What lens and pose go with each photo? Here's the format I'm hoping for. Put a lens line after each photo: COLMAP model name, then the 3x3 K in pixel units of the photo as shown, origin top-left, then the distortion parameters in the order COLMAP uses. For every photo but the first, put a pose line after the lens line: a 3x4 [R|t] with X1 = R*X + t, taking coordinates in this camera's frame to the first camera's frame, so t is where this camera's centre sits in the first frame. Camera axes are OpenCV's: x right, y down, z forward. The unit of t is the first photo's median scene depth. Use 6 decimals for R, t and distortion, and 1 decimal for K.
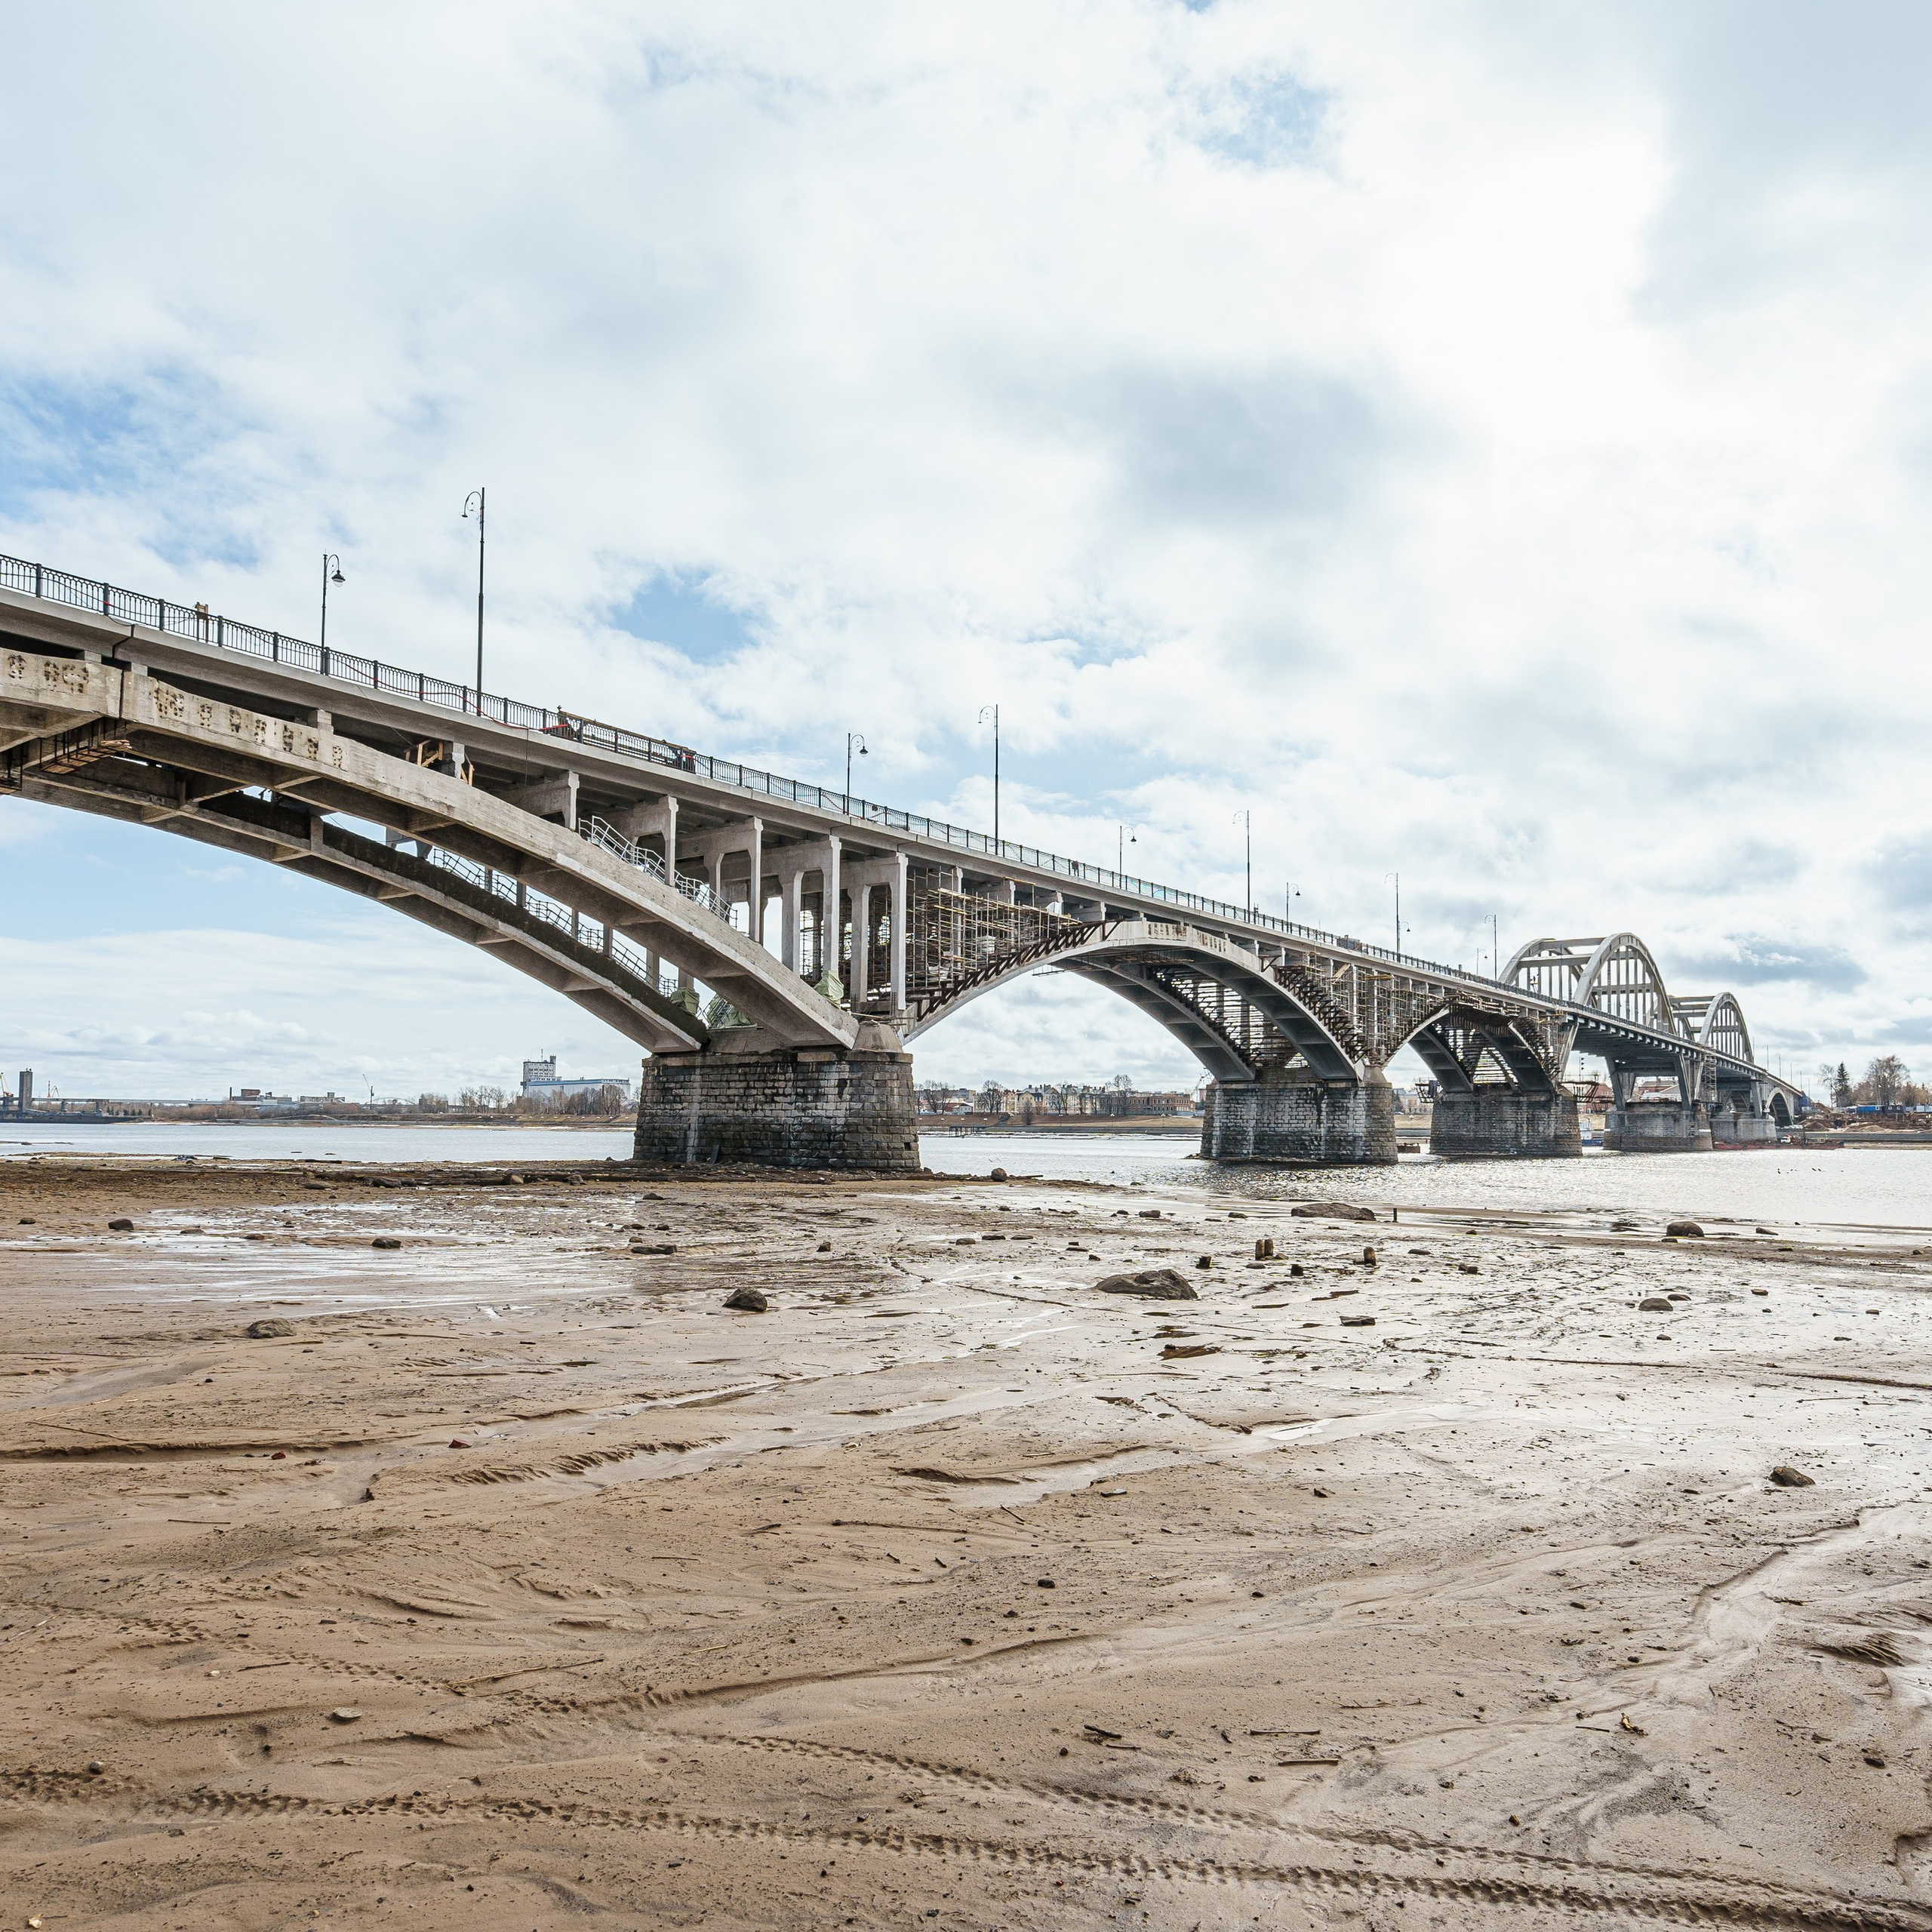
lens RADIAL K [[1309.6, 0, 1002.0], [0, 1309.6, 1085.5], [0, 0, 1]] dist [-0.010570, -0.001136]
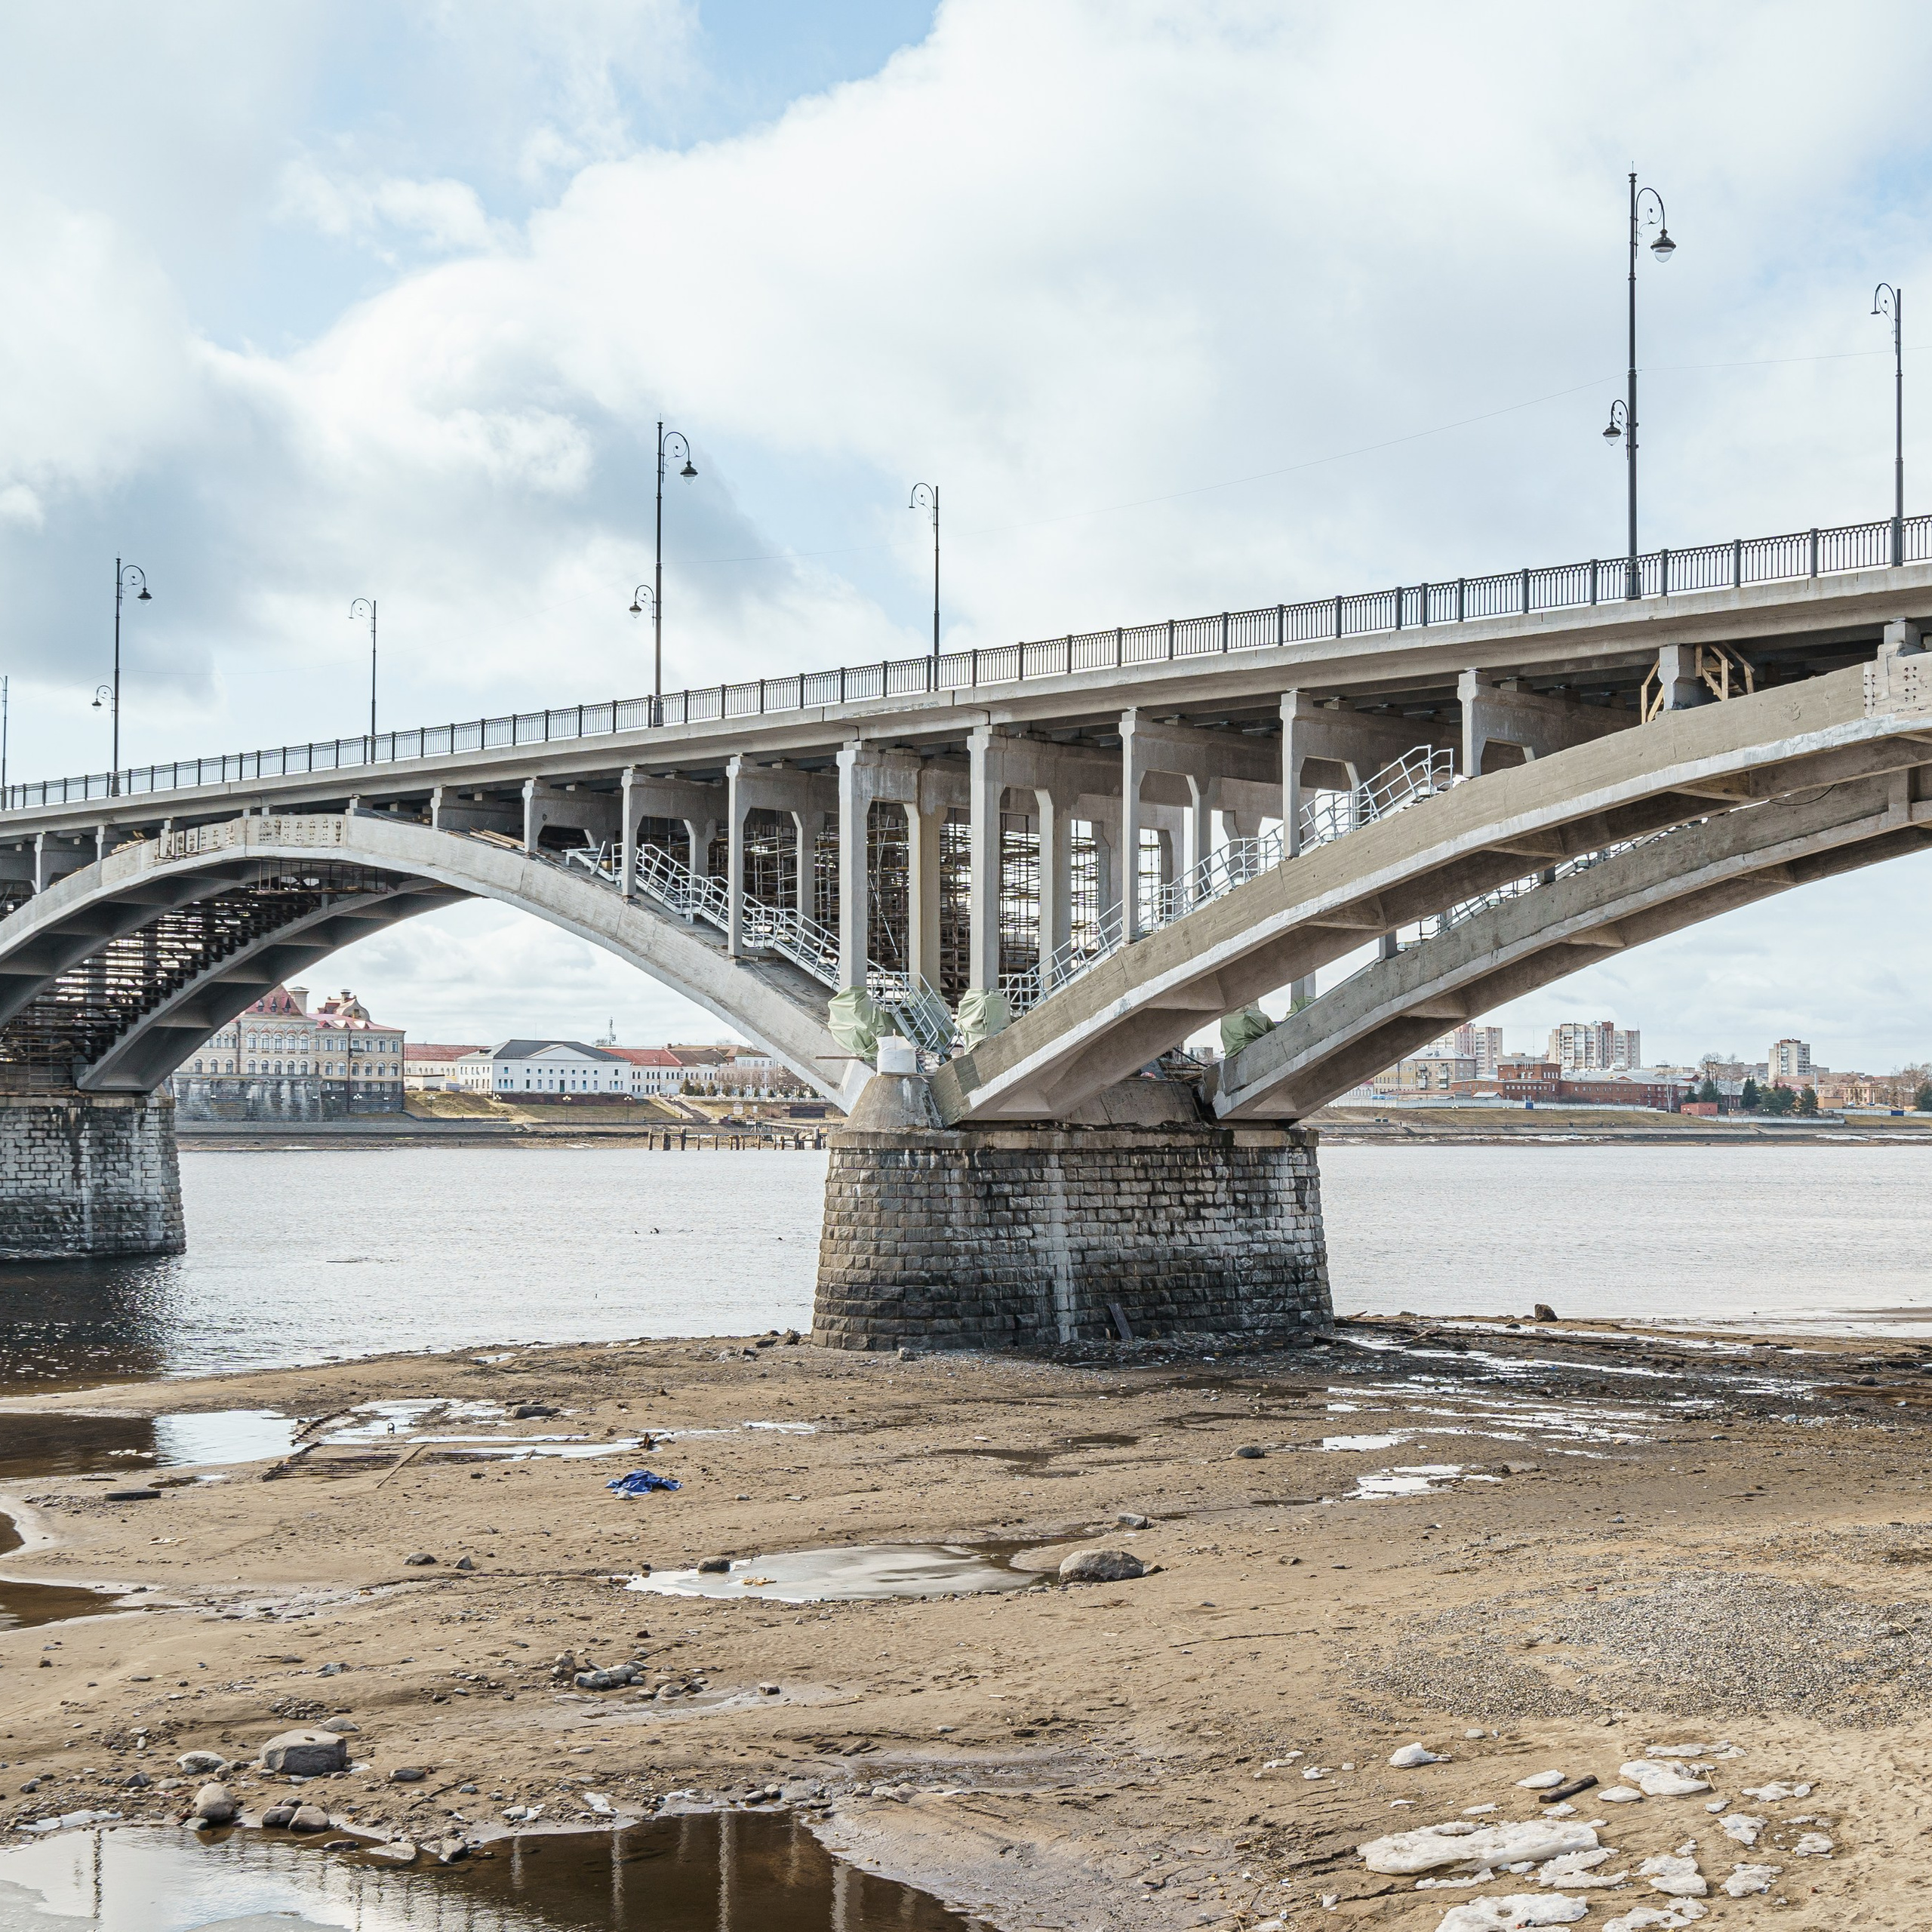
lens RADIAL K [[2764.3, 0, 835.5], [0, 2764.3, 989.6], [0, 0, 1]] dist [0.022271, -0.071902]
pose [[0.253155, 0.035528, 0.966773, -1.311874], [-0.035231, 0.999001, -0.027487, -0.045241], [-0.966784, -0.027102, 0.254154, 0.827950]]
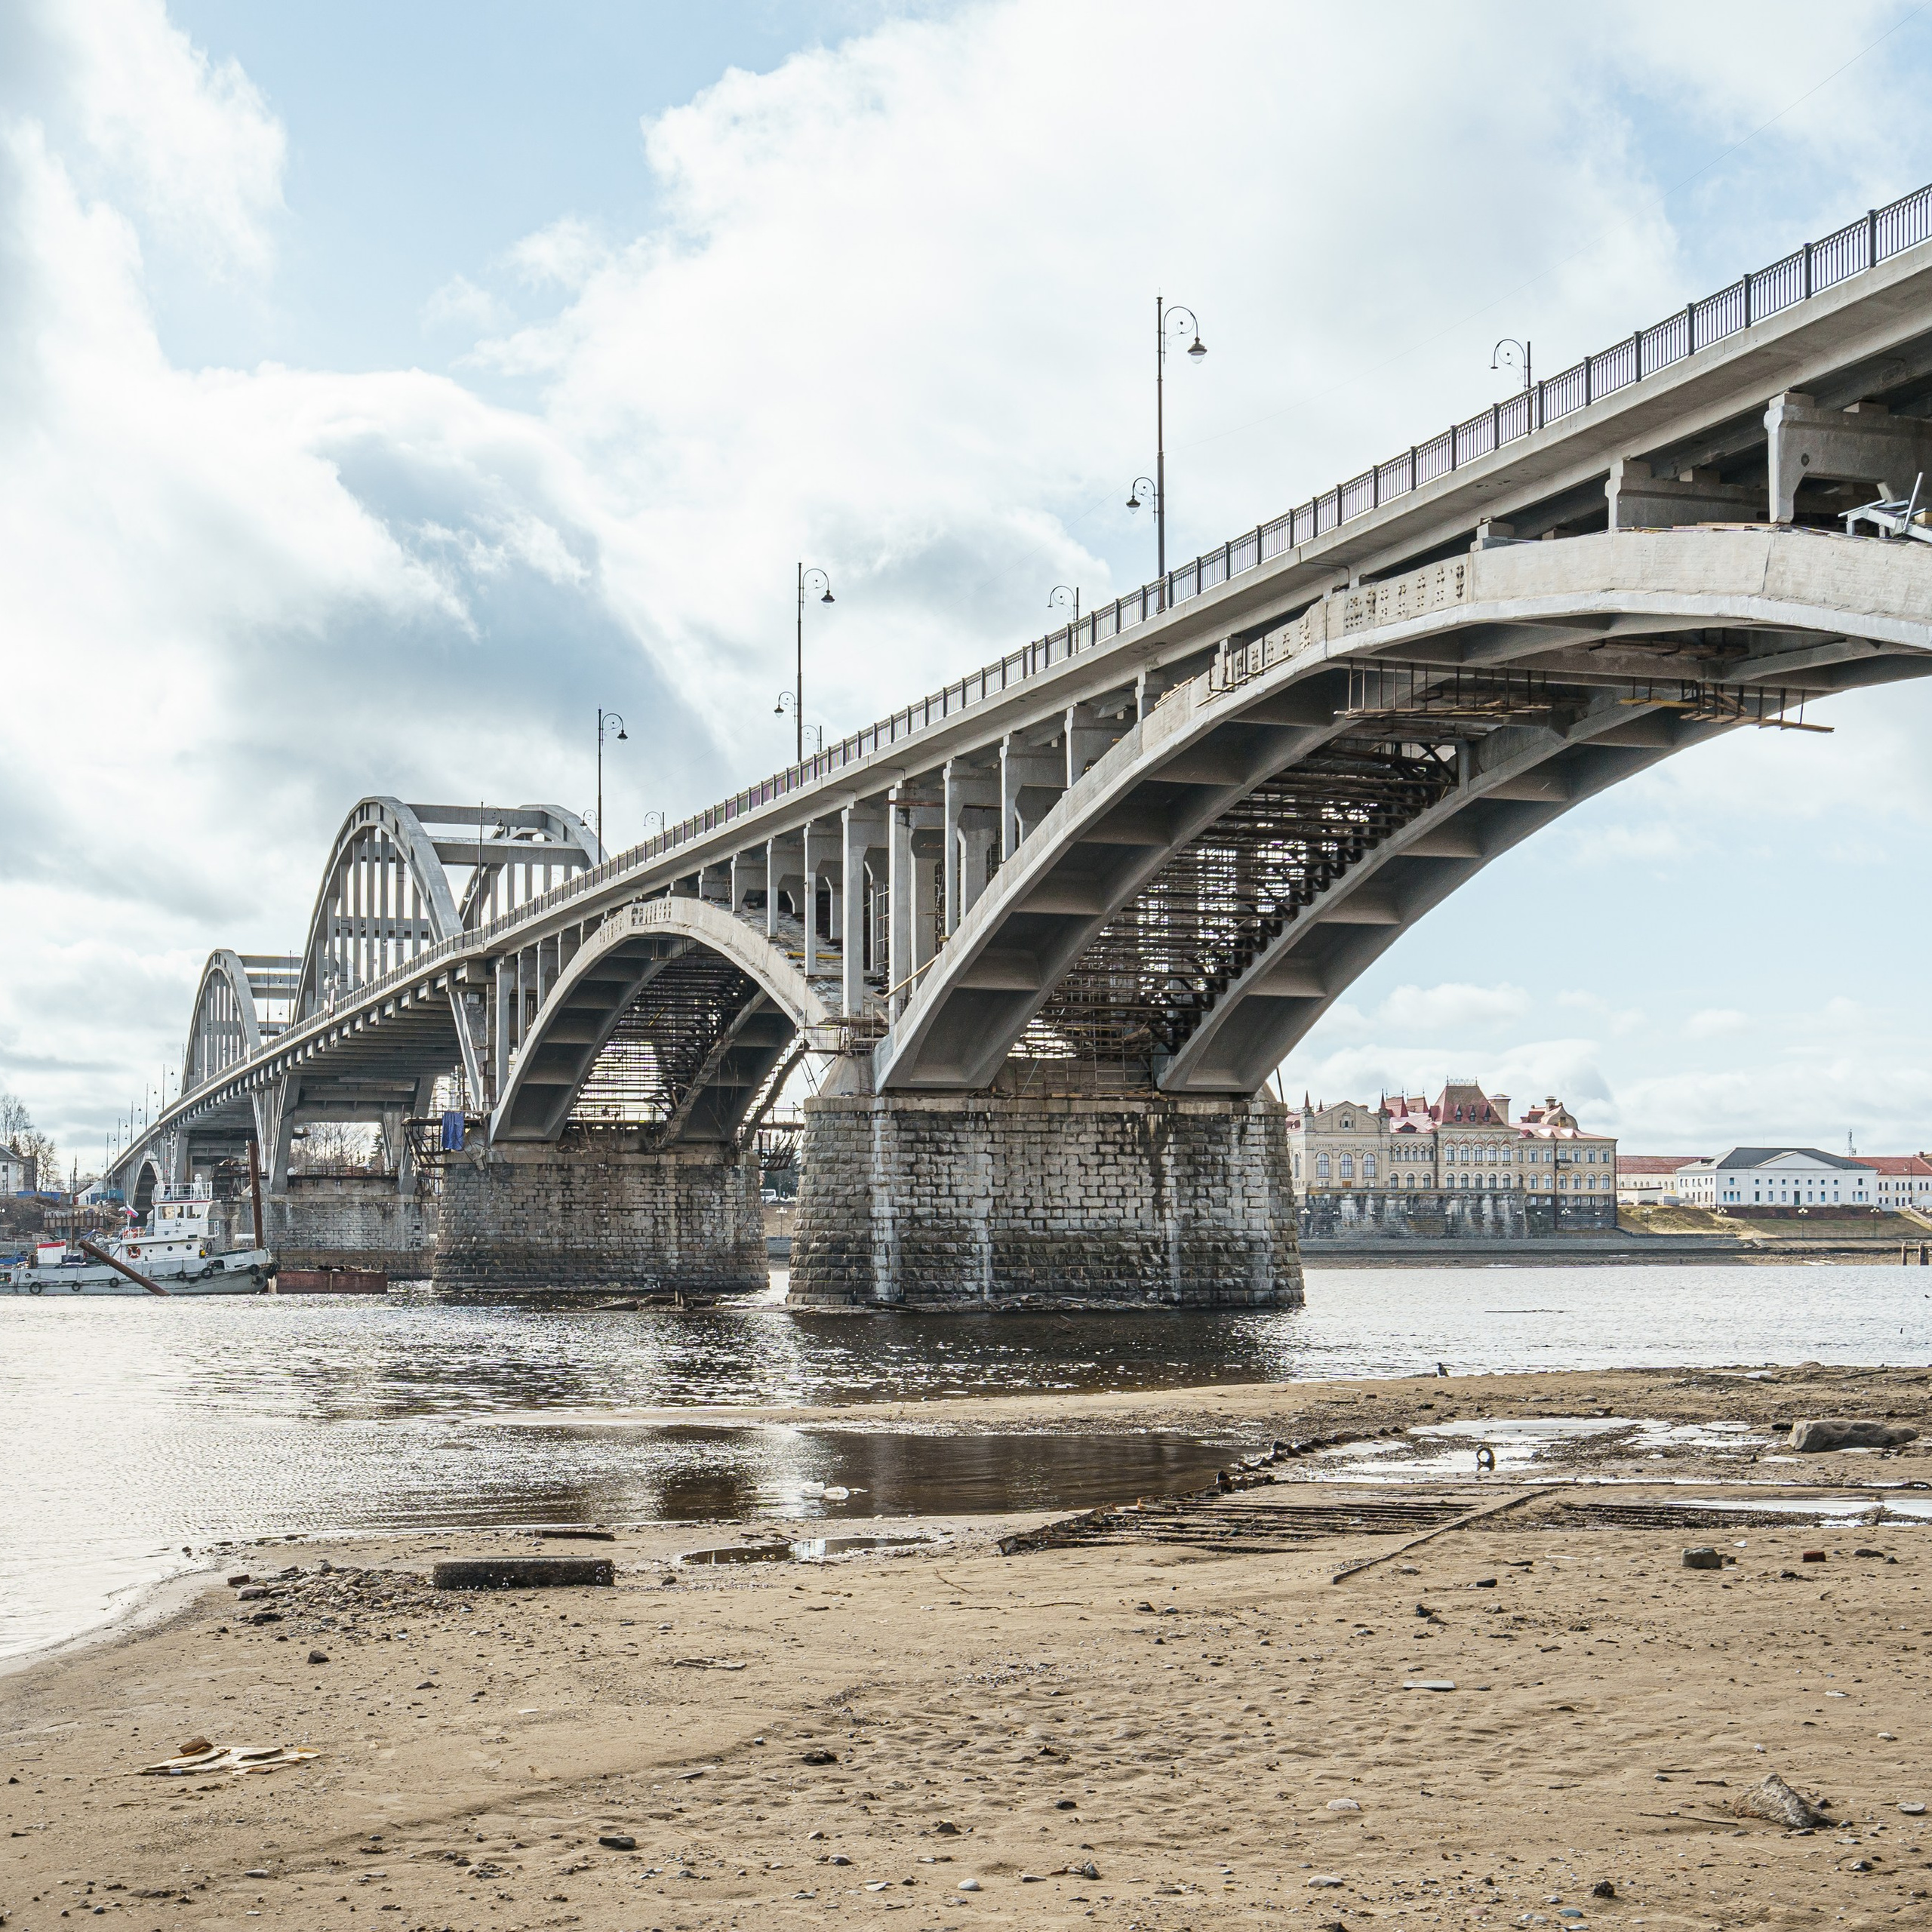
lens RADIAL K [[2830.6, 0, 922.6], [0, 2830.6, 1193.5], [0, 0, 1]] dist [0.007895, 0.064528]
pose [[0.607067, 0.003886, 0.794641, -0.841956], [-0.016525, 0.999834, 0.007735, 0.035952], [-0.794479, -0.017828, 0.607031, 1.015127]]
